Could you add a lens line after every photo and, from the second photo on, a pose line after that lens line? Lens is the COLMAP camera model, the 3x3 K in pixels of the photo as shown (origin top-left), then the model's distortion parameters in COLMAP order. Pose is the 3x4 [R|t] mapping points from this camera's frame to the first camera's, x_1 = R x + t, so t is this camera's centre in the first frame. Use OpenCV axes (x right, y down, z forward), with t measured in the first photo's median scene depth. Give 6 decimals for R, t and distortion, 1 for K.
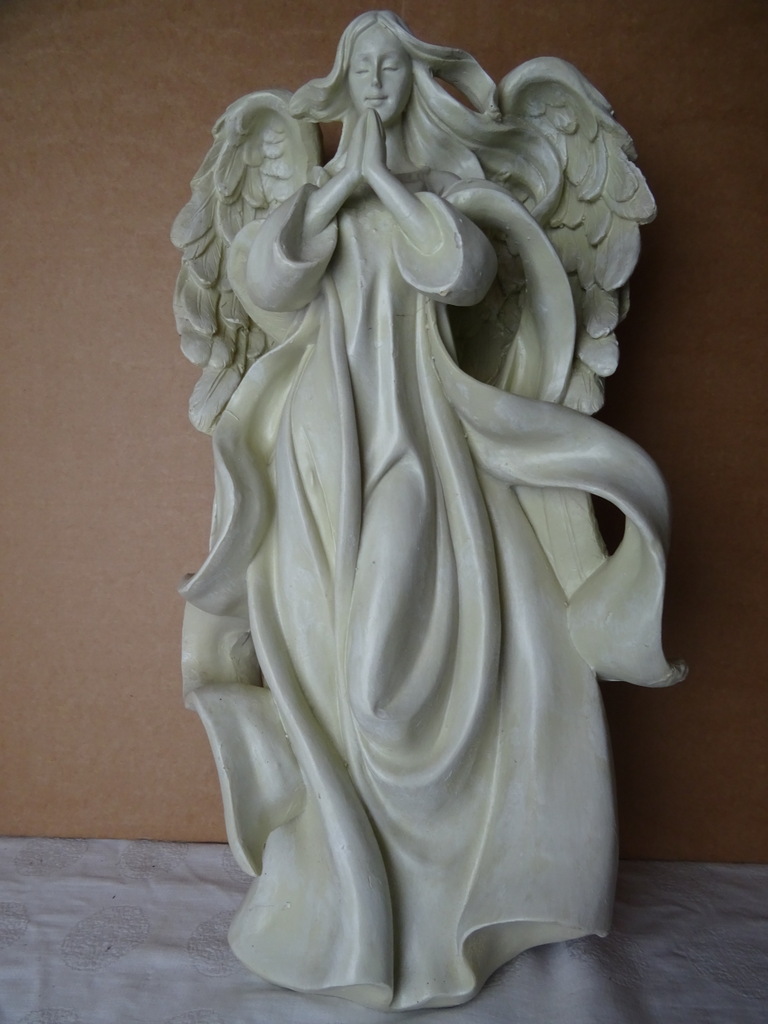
lens RADIAL K [[749.4, 0, 381.7], [0, 749.4, 512.6], [0, 0, 1]] dist [-0.001090, -0.011647]
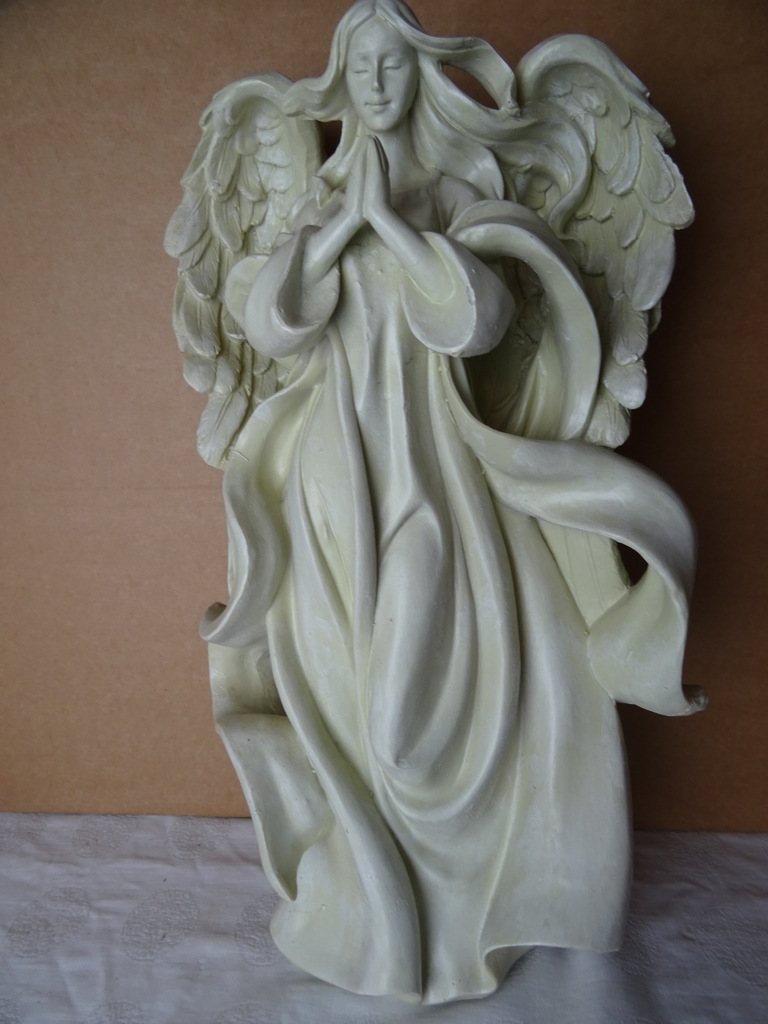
lens RADIAL K [[749.4, 0, 381.1], [0, 749.4, 520.3], [0, 0, 1]] dist [-0.001090, -0.011647]
pose [[0.998792, -0.027863, -0.040466, 0.014518], [0.034661, 0.983341, 0.178434, -0.173944], [0.034820, -0.179621, 0.983119, 0.030663]]
